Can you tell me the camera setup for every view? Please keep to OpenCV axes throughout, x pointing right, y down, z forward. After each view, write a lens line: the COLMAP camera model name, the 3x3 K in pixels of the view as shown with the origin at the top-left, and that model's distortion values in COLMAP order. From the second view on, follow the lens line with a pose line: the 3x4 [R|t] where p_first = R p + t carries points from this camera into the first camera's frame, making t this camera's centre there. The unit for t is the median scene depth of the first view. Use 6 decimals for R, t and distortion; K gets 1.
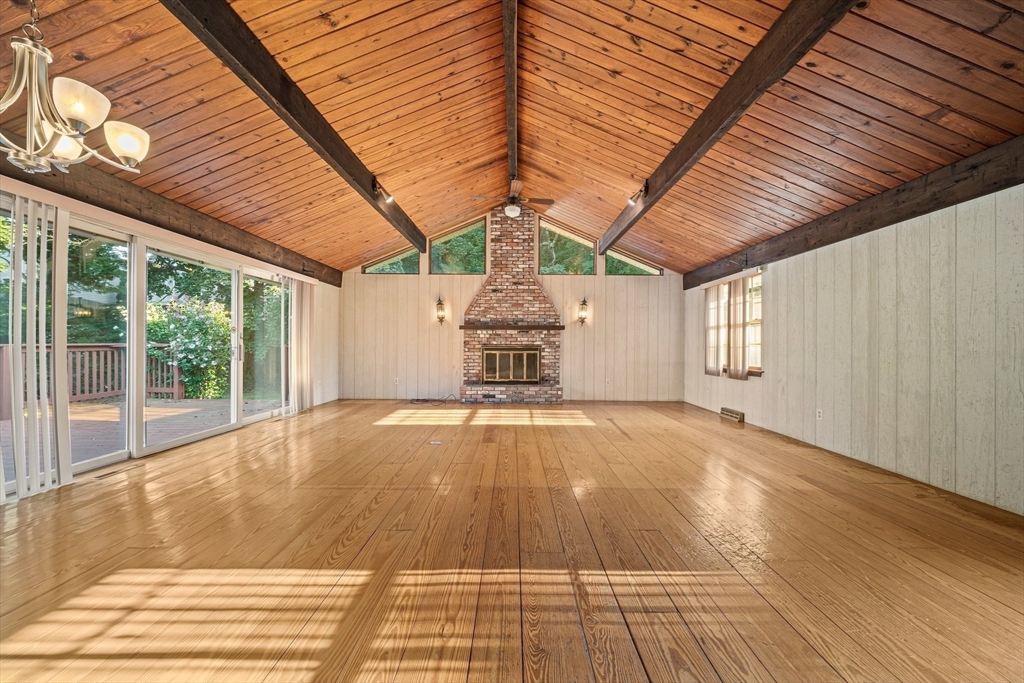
lens RADIAL K [[355.2, 0, 515.0], [0, 355.2, 348.0], [0, 0, 1]] dist [-0.008215, 0.000563]
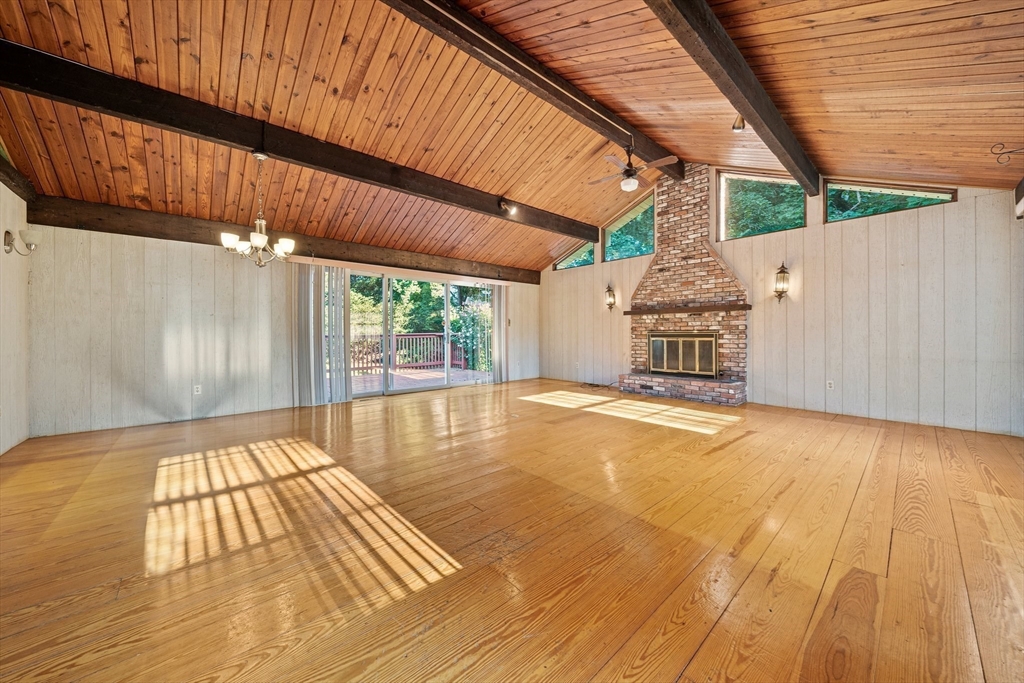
lens RADIAL K [[355.2, 0, 508.8], [0, 355.2, 338.6], [0, 0, 1]] dist [-0.008215, 0.000563]
pose [[0.677003, 0.002440, -0.735976, 0.342935], [0.006729, 0.999932, 0.009505, -0.000032], [0.735949, -0.011387, 0.676941, 0.110057]]
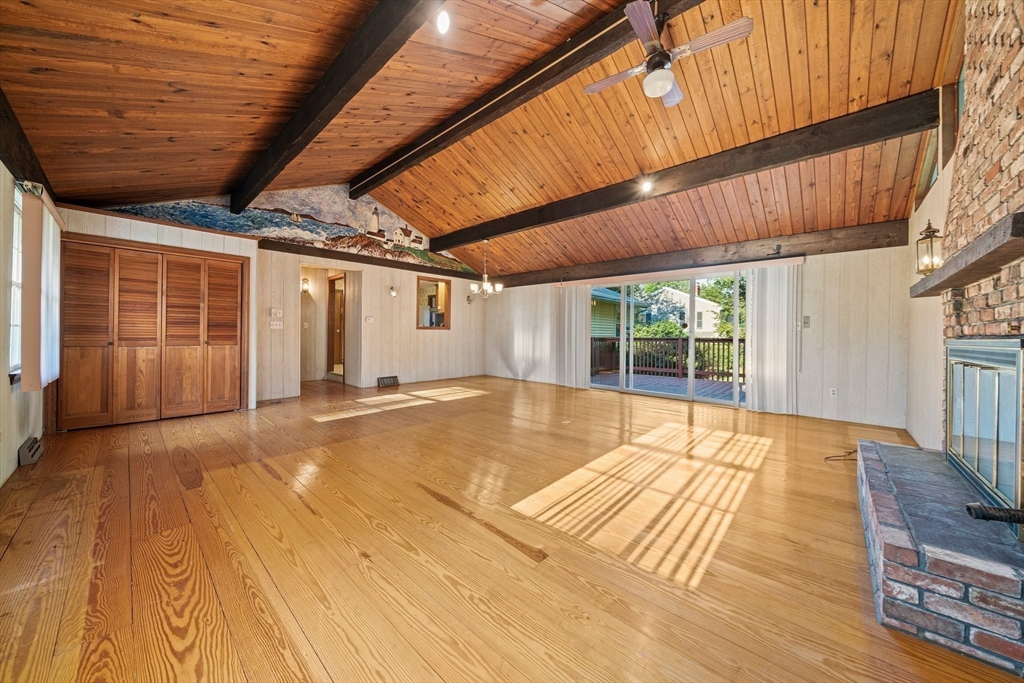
lens RADIAL K [[355.2, 0, 518.3], [0, 355.2, 334.0], [0, 0, 1]] dist [-0.008215, 0.000563]
pose [[-0.689344, -0.021814, -0.724106, 0.380616], [-0.026255, 0.999642, -0.005119, -0.001376], [0.723958, 0.015483, -0.689670, 0.935646]]
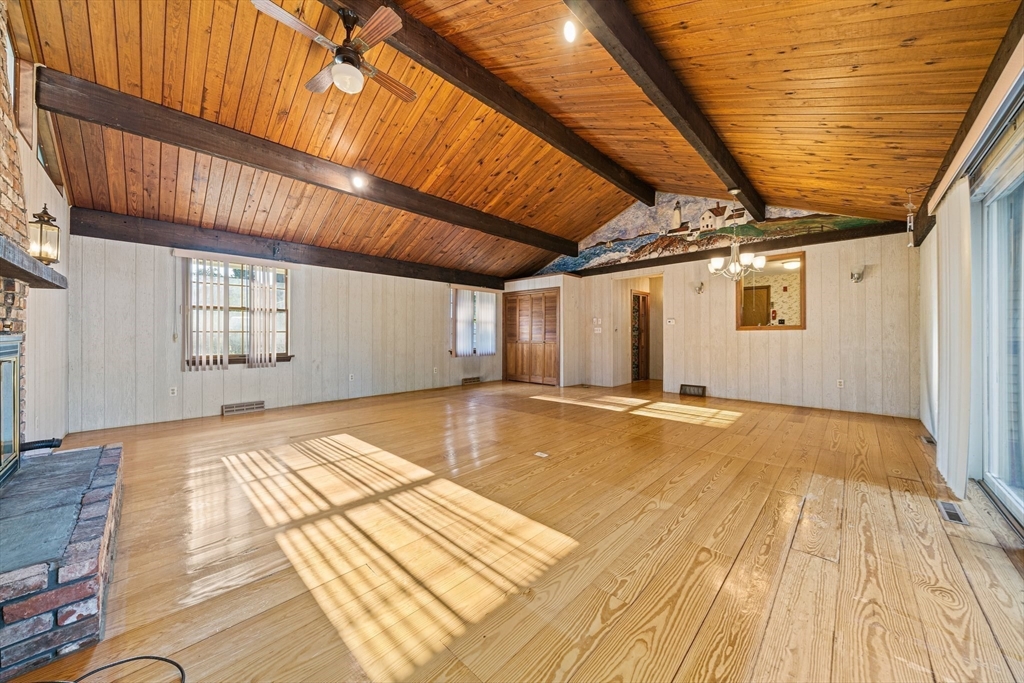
lens RADIAL K [[355.2, 0, 510.3], [0, 355.2, 335.5], [0, 0, 1]] dist [-0.008215, 0.000563]
pose [[-0.712582, -0.009246, 0.701528, -0.421423], [-0.001912, 0.999935, 0.011236, -0.009038], [-0.701586, 0.006665, -0.712553, 0.927488]]
